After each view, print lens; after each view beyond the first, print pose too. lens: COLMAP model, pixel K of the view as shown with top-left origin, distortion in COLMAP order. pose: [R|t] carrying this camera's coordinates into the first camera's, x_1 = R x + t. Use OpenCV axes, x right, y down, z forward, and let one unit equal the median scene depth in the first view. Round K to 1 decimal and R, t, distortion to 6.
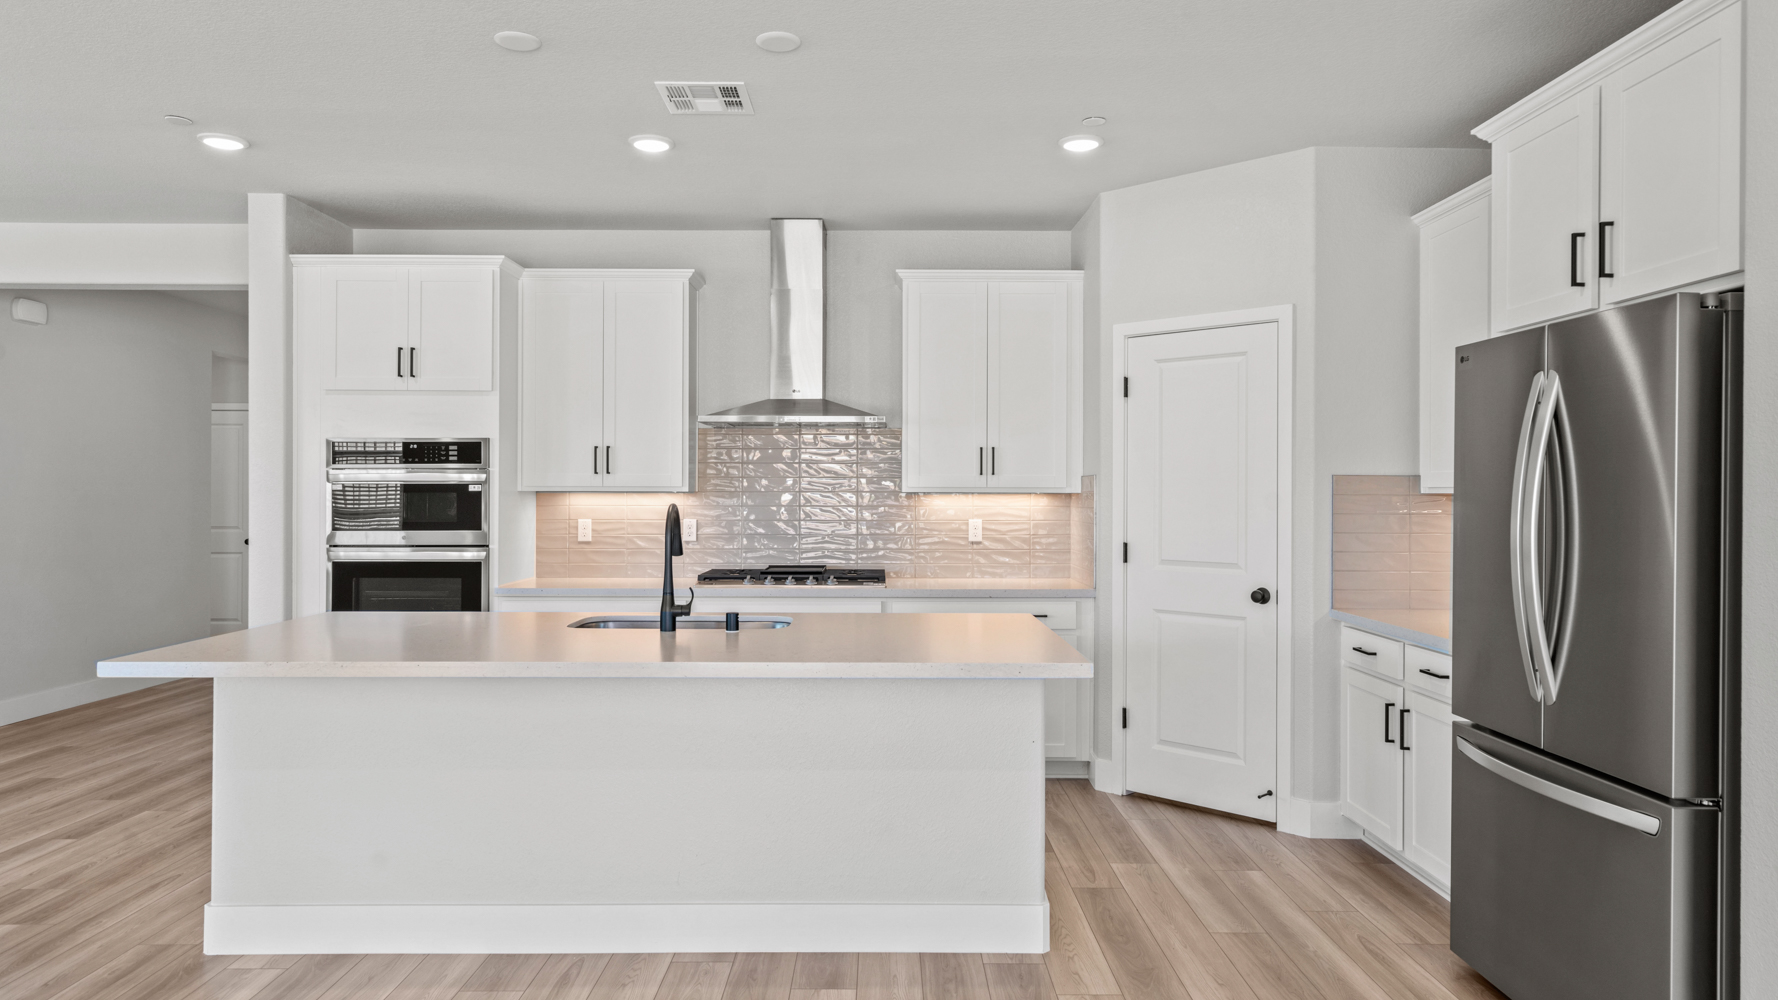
lens RADIAL K [[1129.0, 0, 884.8], [0, 1129.0, 492.8], [0, 0, 1]] dist [0.005796, -0.003479]
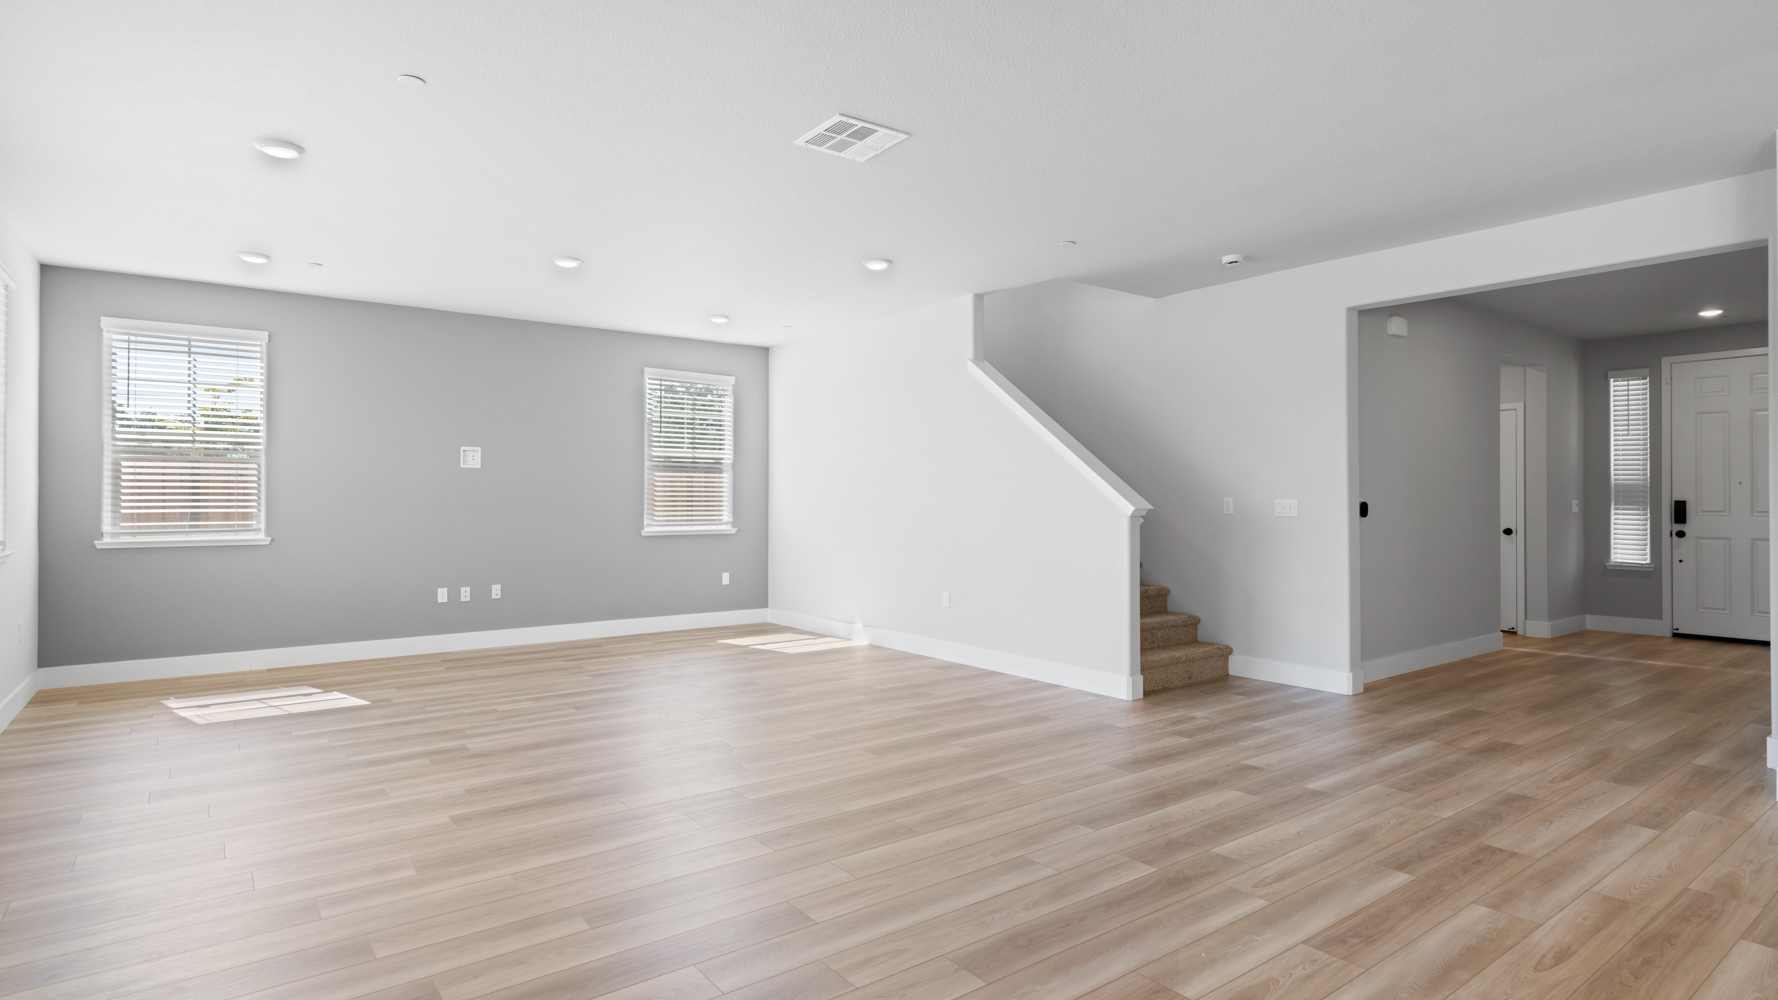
lens RADIAL K [[908.3, 0, 895.6], [0, 908.3, 496.6], [0, 0, 1]] dist [0.001219, 0.003041]
pose [[0.601232, -0.004218, -0.799063, -0.449938], [0.001050, 0.999989, -0.004489, 0.026923], [0.799074, 0.001860, 0.601230, 0.028903]]
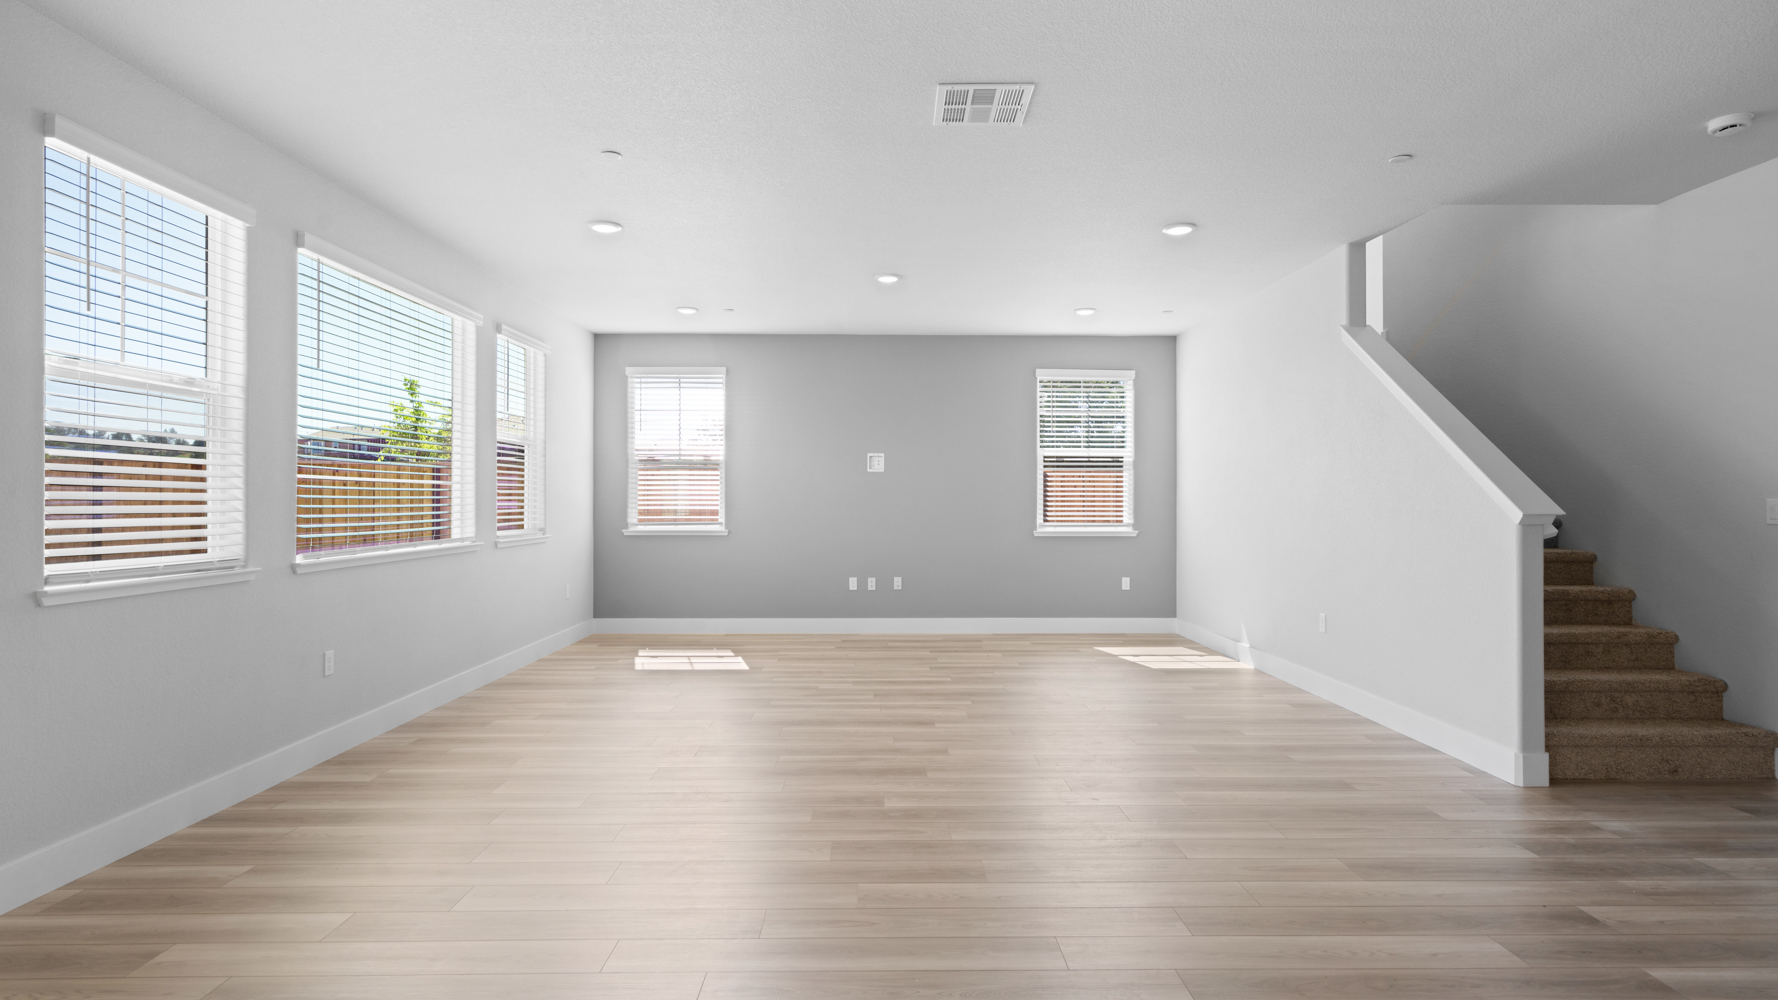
lens RADIAL K [[908.3, 0, 884.8], [0, 908.3, 493.7], [0, 0, 1]] dist [0.001219, 0.003041]
pose [[0.008968, -0.007988, -0.999928, -0.383316], [-0.000931, 0.999968, -0.007997, 0.026525], [0.999959, 0.001003, 0.008961, 0.390017]]
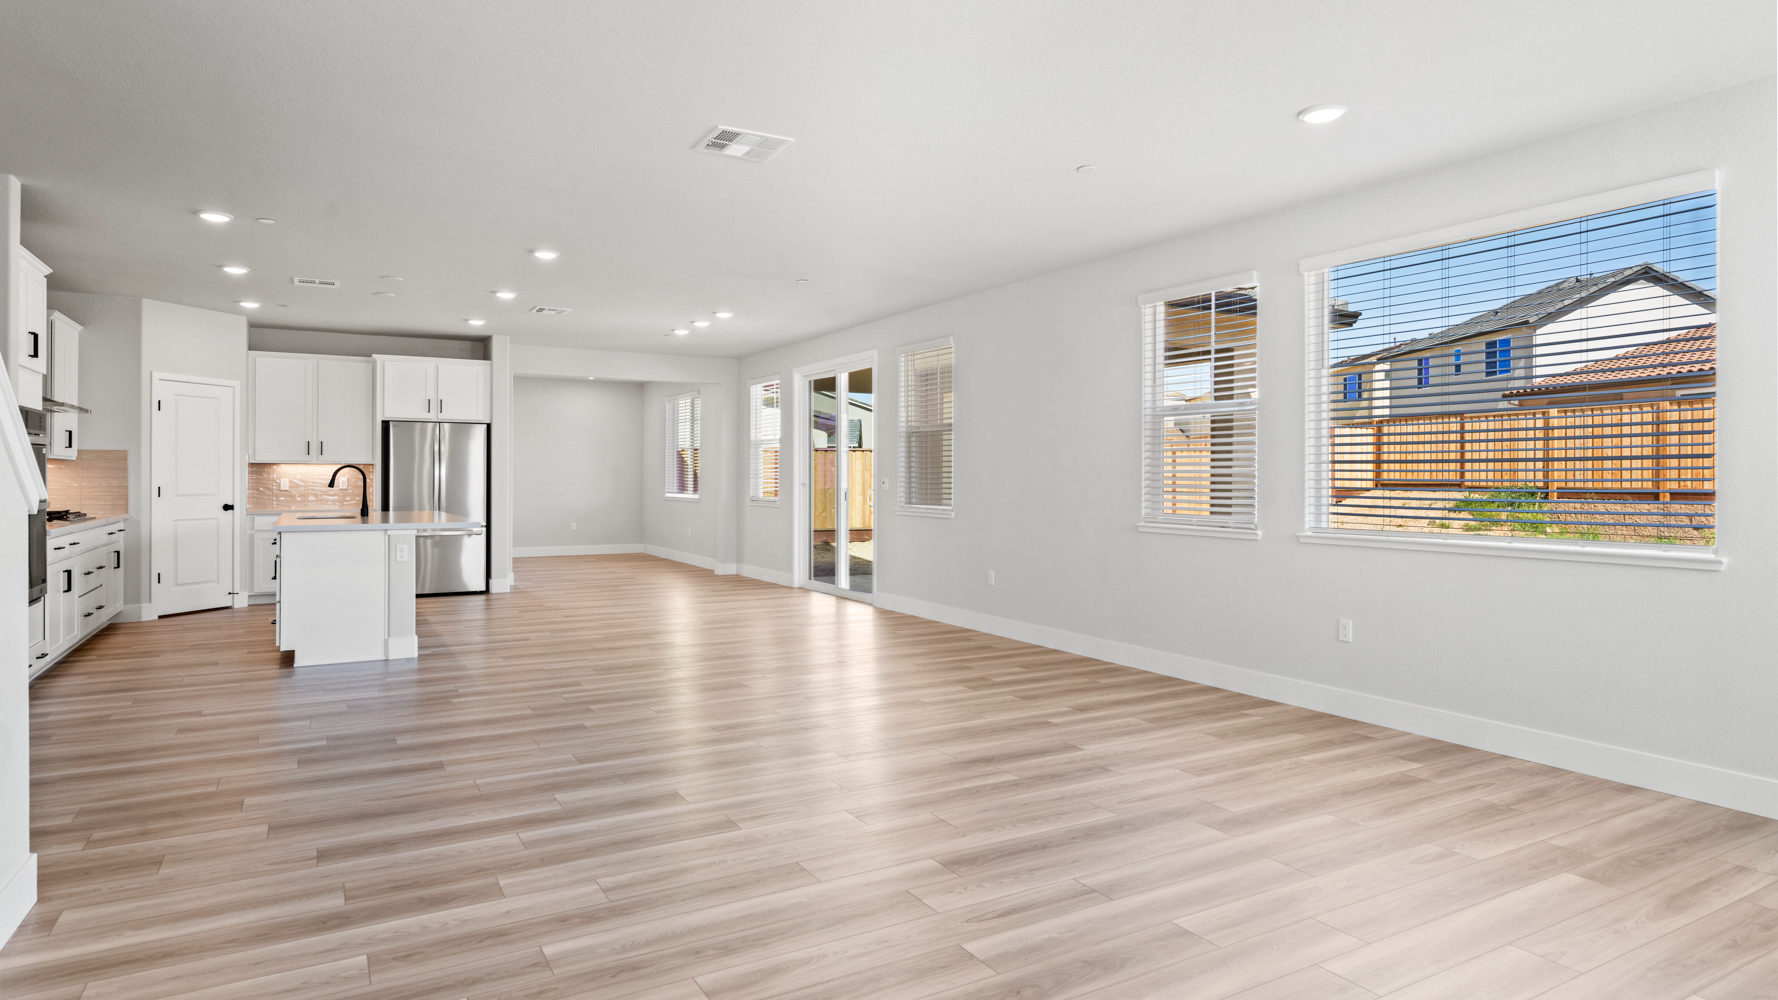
lens RADIAL K [[989.6, 0, 873.8], [0, 989.6, 485.6], [0, 0, 1]] dist [0.004299, 0.000961]
pose [[-0.490826, -0.011447, 0.871183, -1.976385], [-0.003394, 0.999931, 0.011226, 0.020992], [-0.871251, 0.002553, -0.490831, 0.819252]]
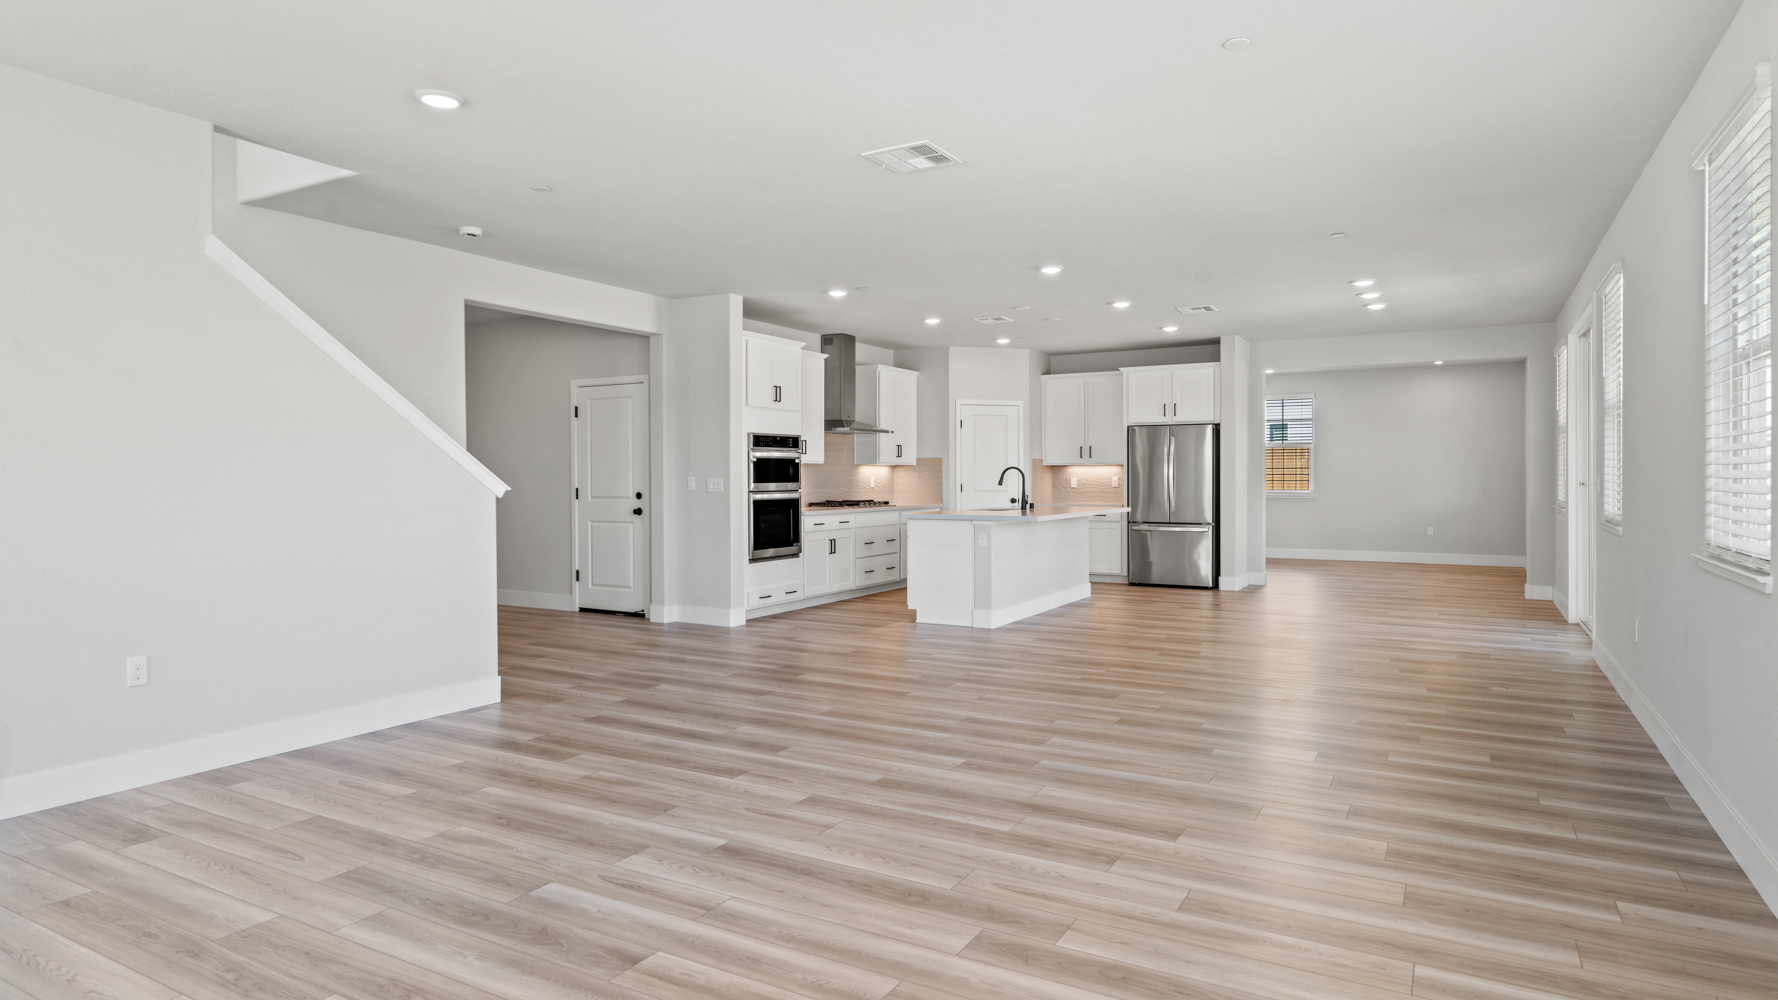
lens RADIAL K [[989.6, 0, 886.7], [0, 989.6, 498.2], [0, 0, 1]] dist [0.004299, 0.000961]
pose [[0.500506, -0.023142, 0.865423, -1.959585], [0.003997, 0.999694, 0.024421, 0.021847], [-0.865724, -0.008764, 0.500446, 0.009812]]
